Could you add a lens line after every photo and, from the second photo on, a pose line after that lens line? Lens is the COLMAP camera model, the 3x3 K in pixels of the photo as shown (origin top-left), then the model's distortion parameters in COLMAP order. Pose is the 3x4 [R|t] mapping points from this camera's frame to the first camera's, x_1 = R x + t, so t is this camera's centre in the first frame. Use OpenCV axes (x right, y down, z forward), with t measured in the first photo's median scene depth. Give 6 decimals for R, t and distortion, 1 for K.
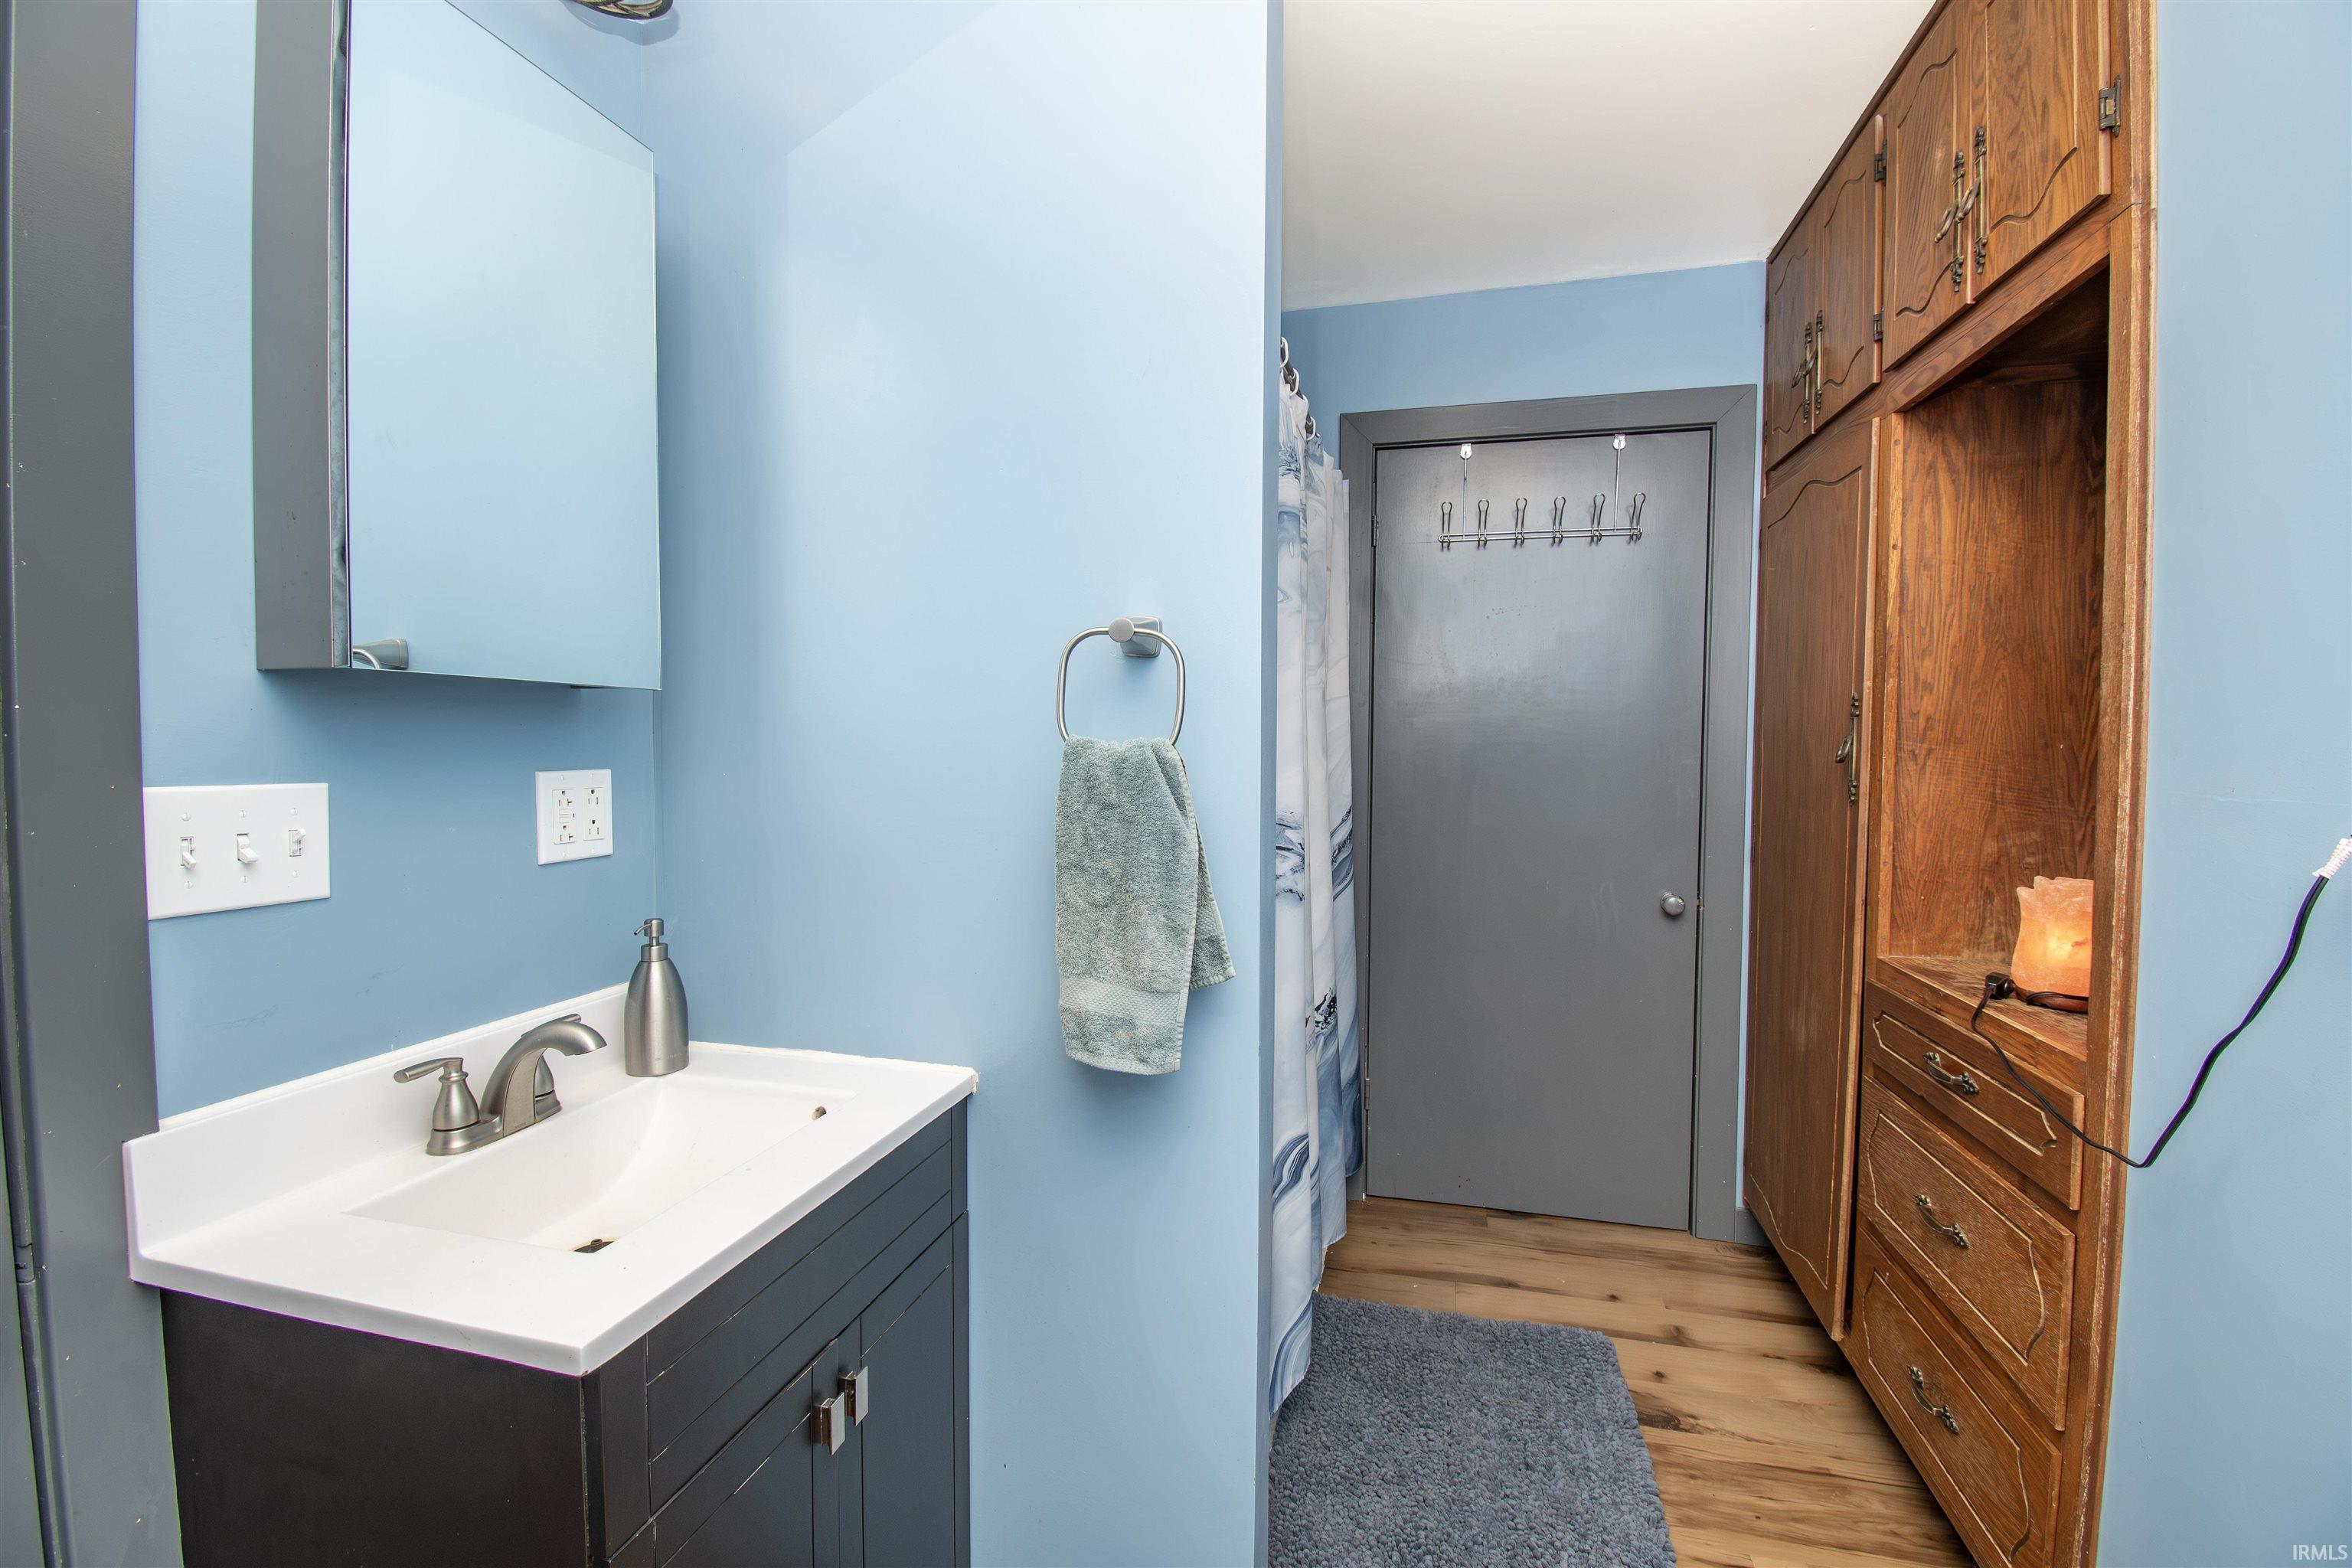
lens RADIAL K [[1039.6, 0, 1179.9], [0, 1039.6, 781.8], [0, 0, 1]] dist [0.017671, -0.024793]
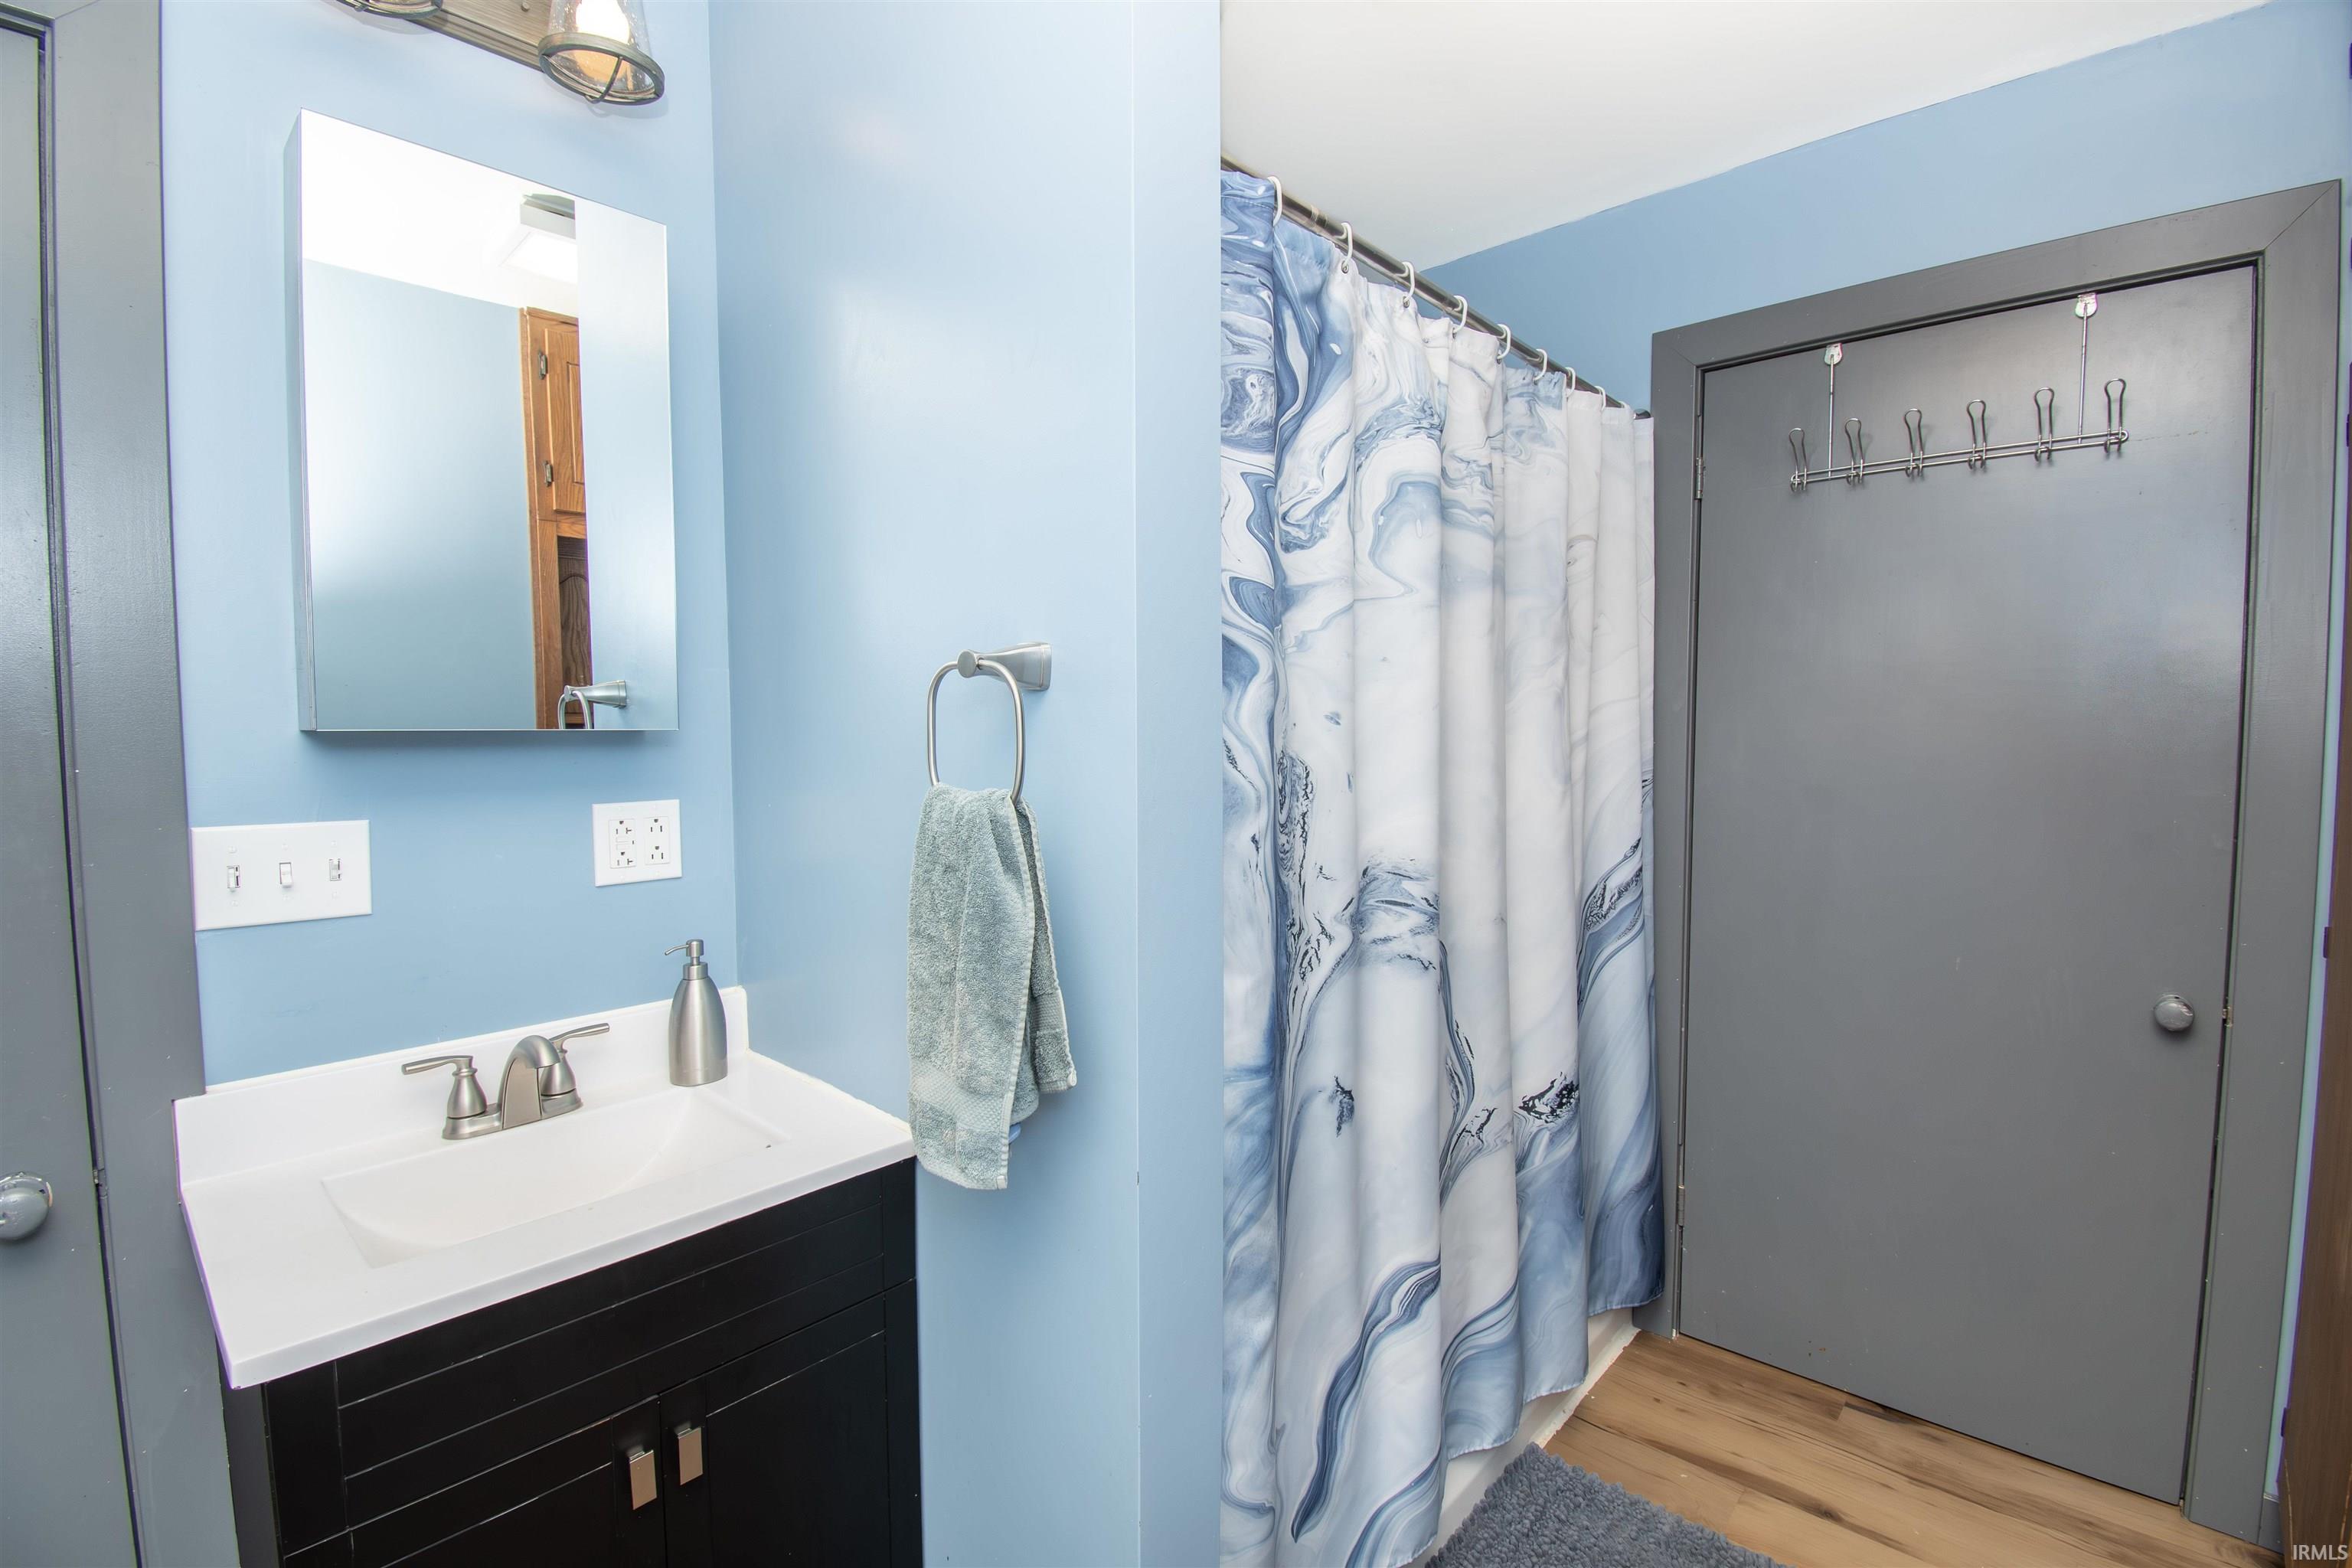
lens RADIAL K [[1039.6, 0, 1179.9], [0, 1039.6, 781.8], [0, 0, 1]] dist [0.017671, -0.024793]
pose [[0.880752, 0.019385, -0.473180, 0.460395], [-0.011726, 0.999748, 0.019132, -0.060737], [0.473432, -0.011302, 0.880758, 0.298304]]
